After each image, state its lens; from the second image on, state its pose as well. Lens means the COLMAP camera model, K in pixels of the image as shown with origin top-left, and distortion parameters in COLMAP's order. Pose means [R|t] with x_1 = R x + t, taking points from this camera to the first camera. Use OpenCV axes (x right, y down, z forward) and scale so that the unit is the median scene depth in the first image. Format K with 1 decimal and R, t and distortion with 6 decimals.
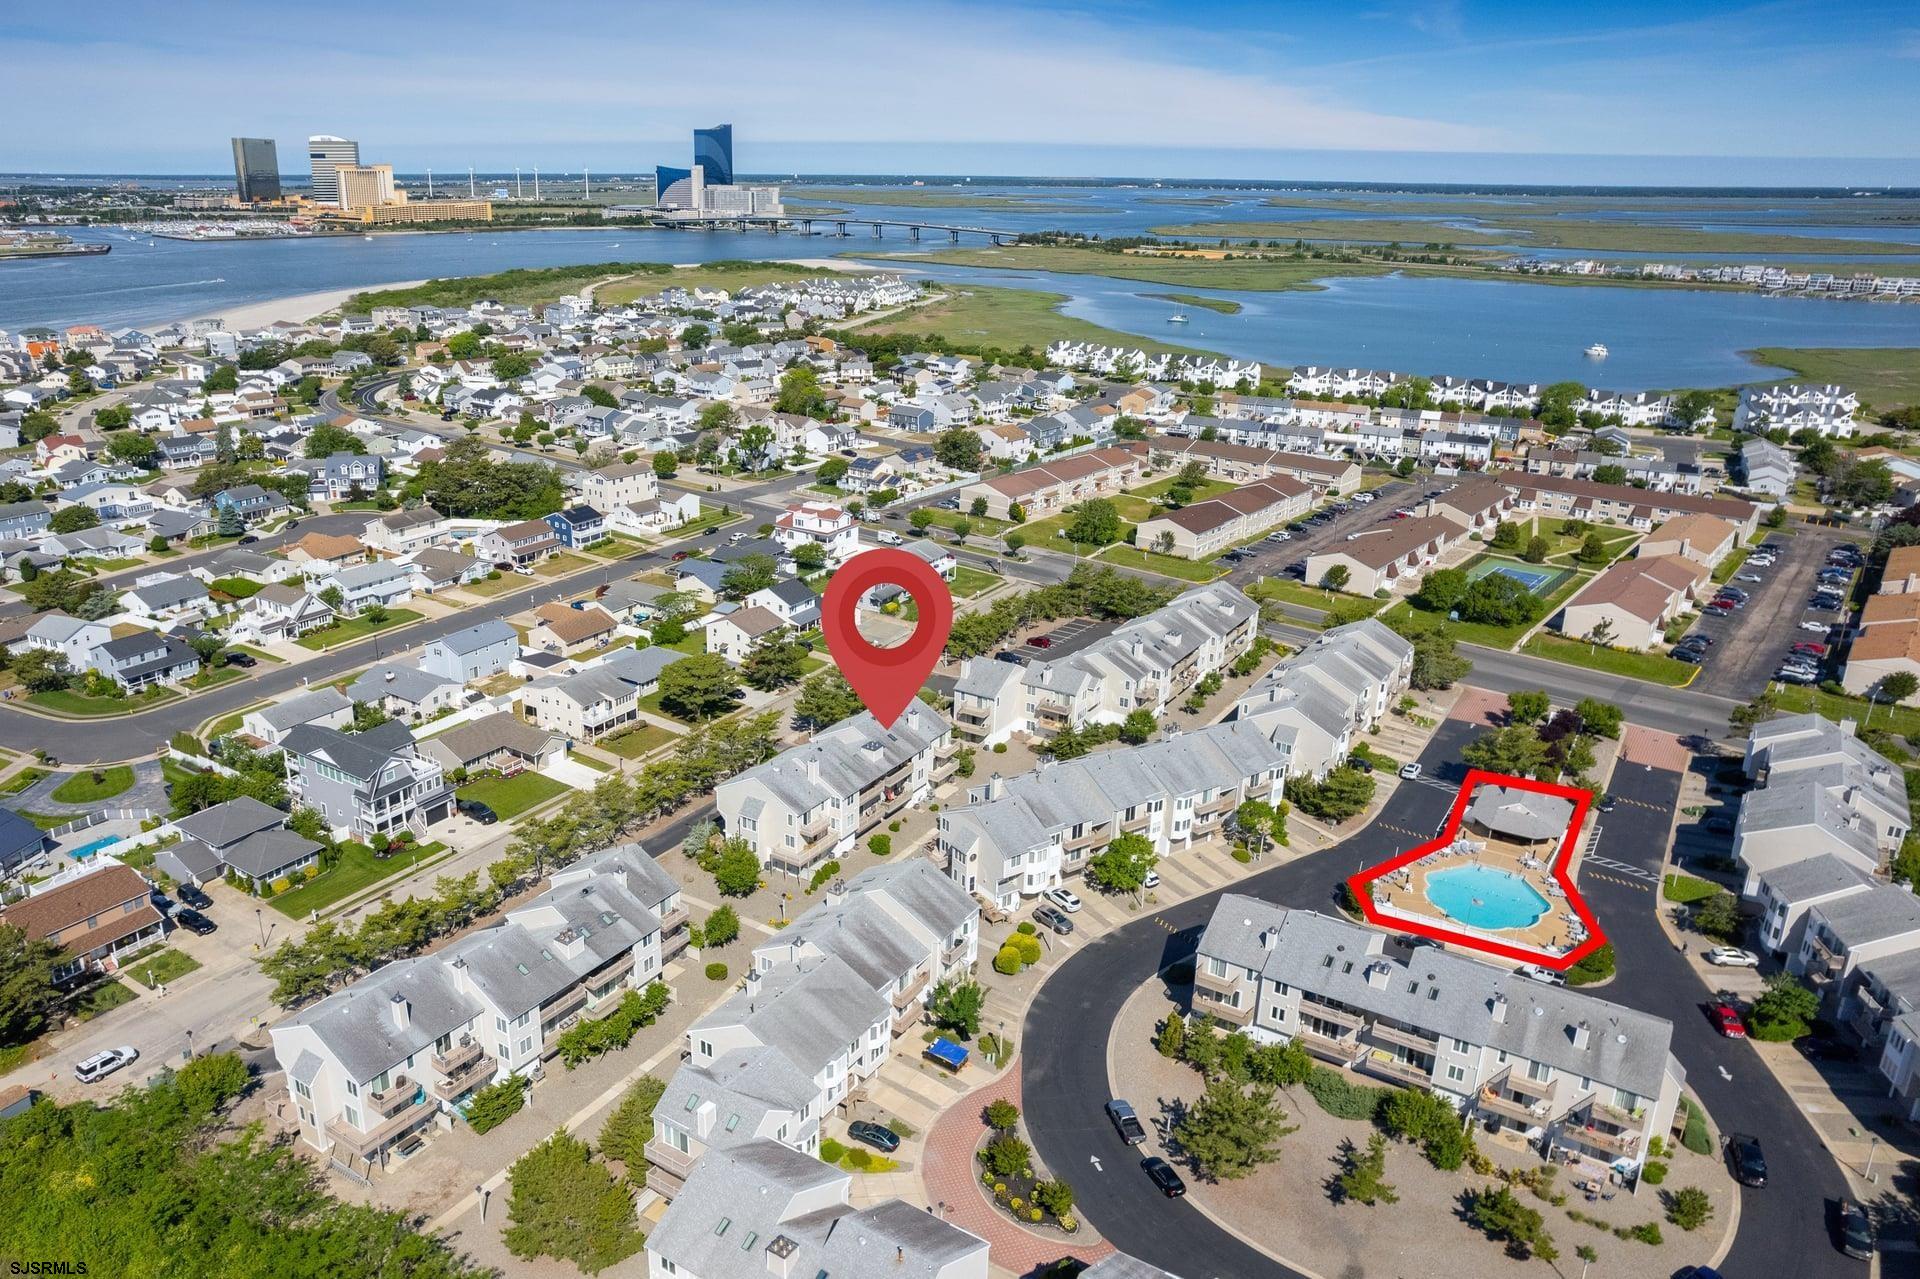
lens RADIAL K [[1351.1, 0, 874.0], [0, 1351.1, 633.1], [0, 0, 1]] dist [-0.058298, 0.051724]
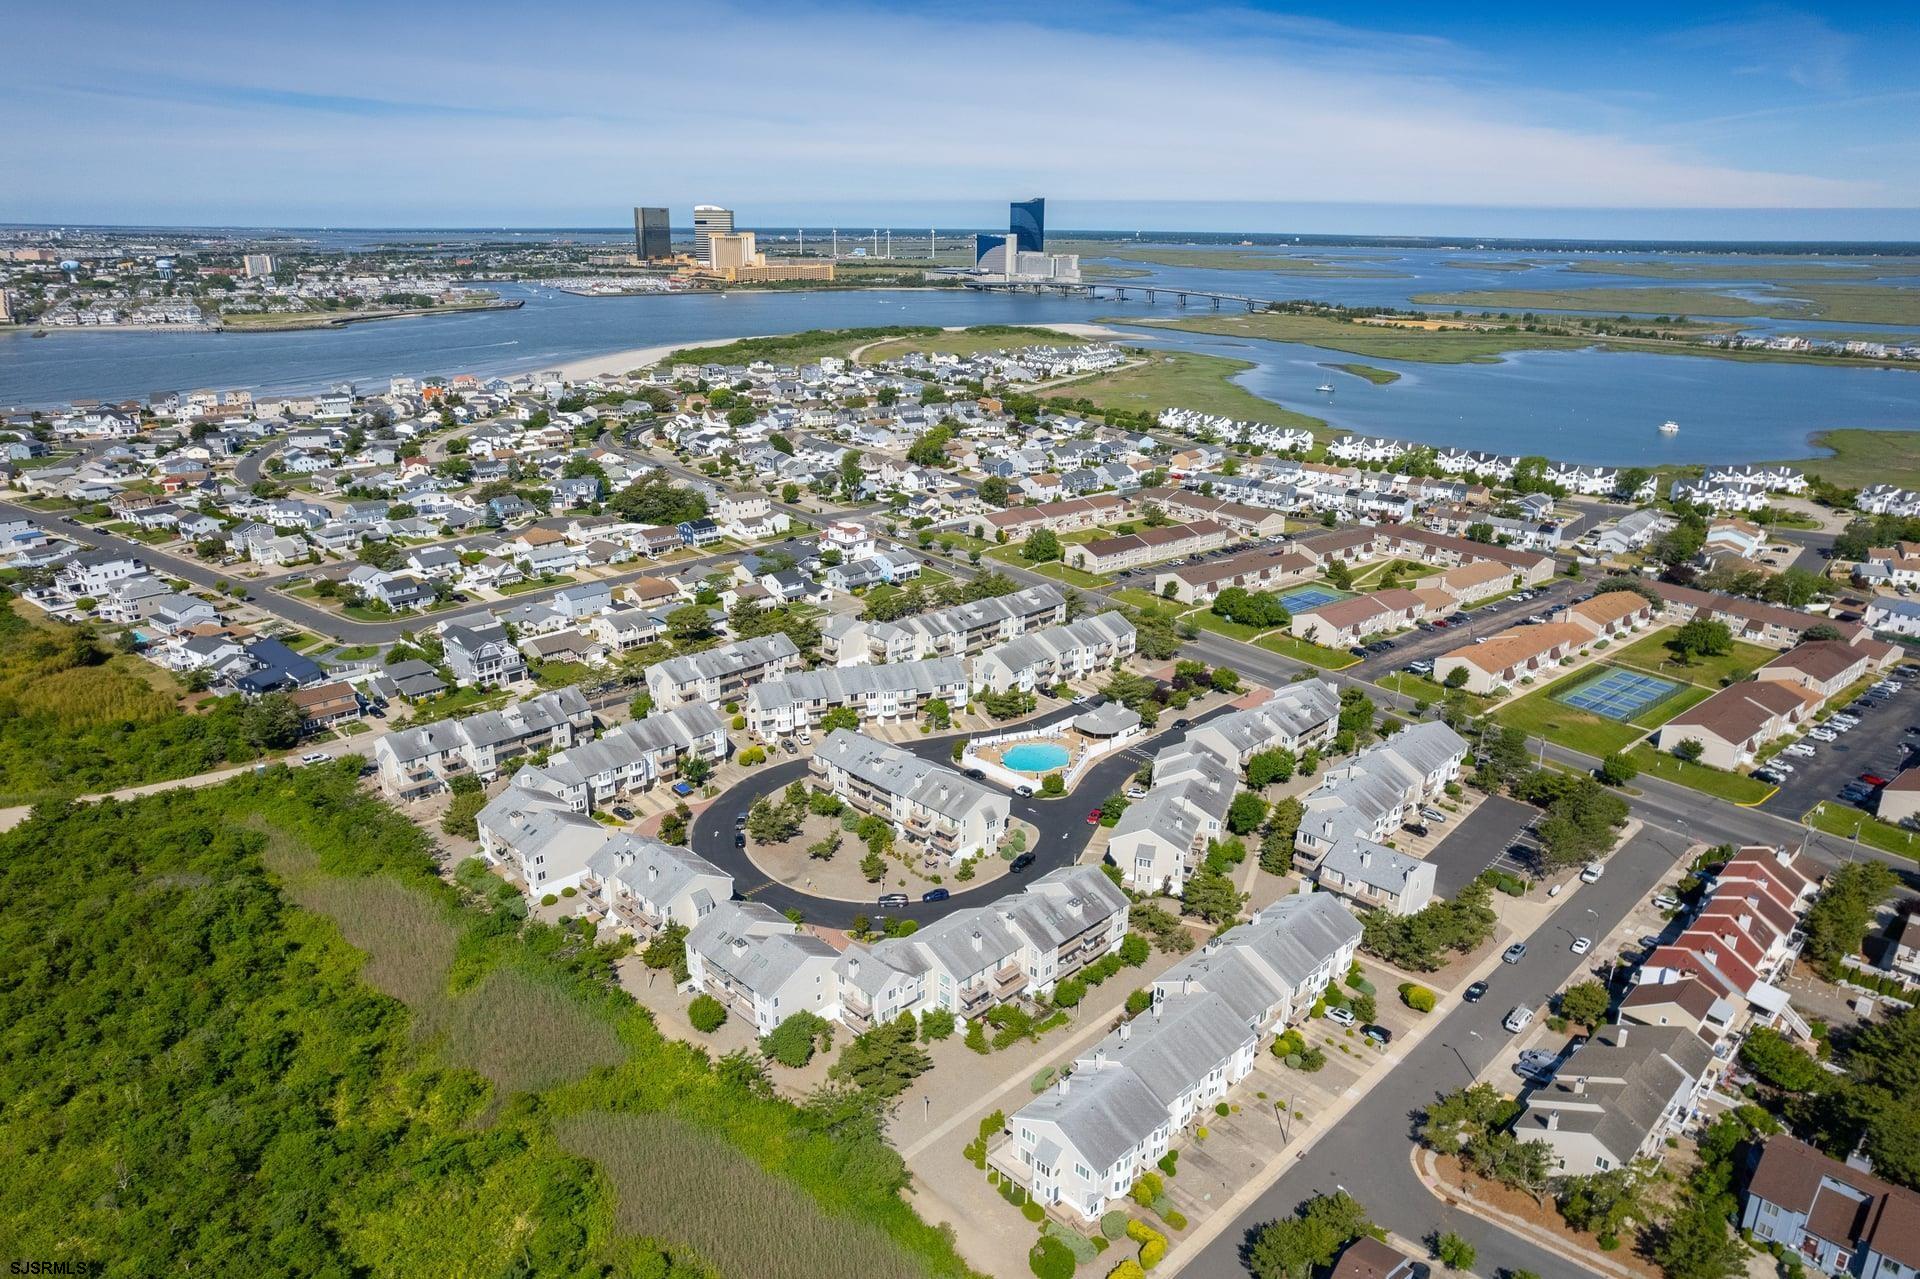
lens RADIAL K [[1234.1, 0, 960.0], [0, 1234.1, 639.5], [0, 0, 1]] dist [-0.065242, 0.070411]
pose [[0.981471, 0.062776, -0.181037, 0.323474], [-0.064270, 0.997930, -0.002390, 0.026581], [0.180513, 0.013981, 0.983473, -0.308644]]
